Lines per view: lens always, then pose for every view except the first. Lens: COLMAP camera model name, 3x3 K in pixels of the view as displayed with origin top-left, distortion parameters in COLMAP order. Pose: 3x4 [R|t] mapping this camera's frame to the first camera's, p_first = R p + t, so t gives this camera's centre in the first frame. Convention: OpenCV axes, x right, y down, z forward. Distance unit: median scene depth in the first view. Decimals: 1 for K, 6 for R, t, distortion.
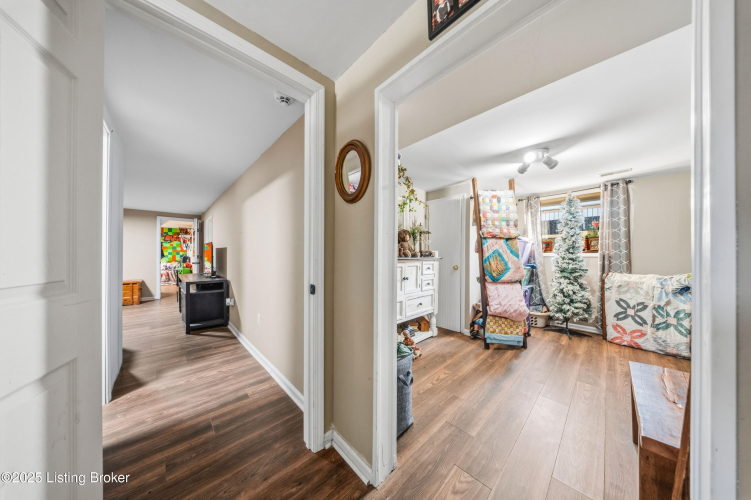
lens RADIAL K [[223.5, 0, 374.0], [0, 223.5, 250.3], [0, 0, 1]] dist [-0.002647, -0.000175]
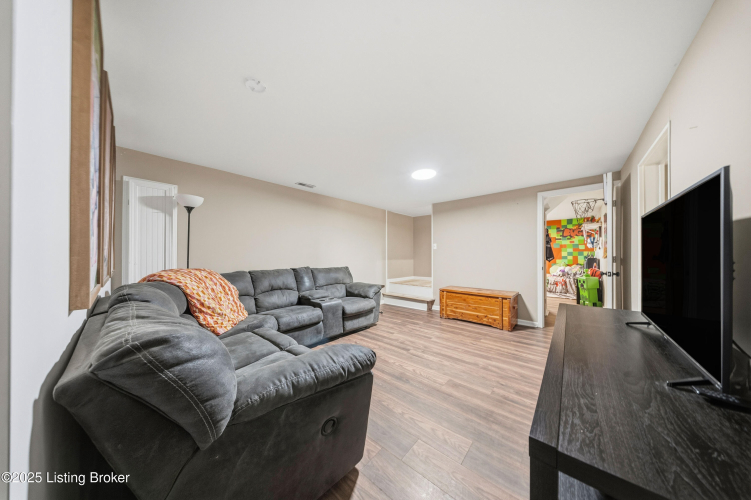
lens RADIAL K [[223.5, 0, 374.6], [0, 223.5, 250.7], [0, 0, 1]] dist [-0.002647, -0.000175]
pose [[0.086842, -0.012416, -0.996145, -0.262019], [0.006702, 0.999907, -0.011878, 0.009712], [0.996200, -0.005645, 0.086917, 0.325091]]
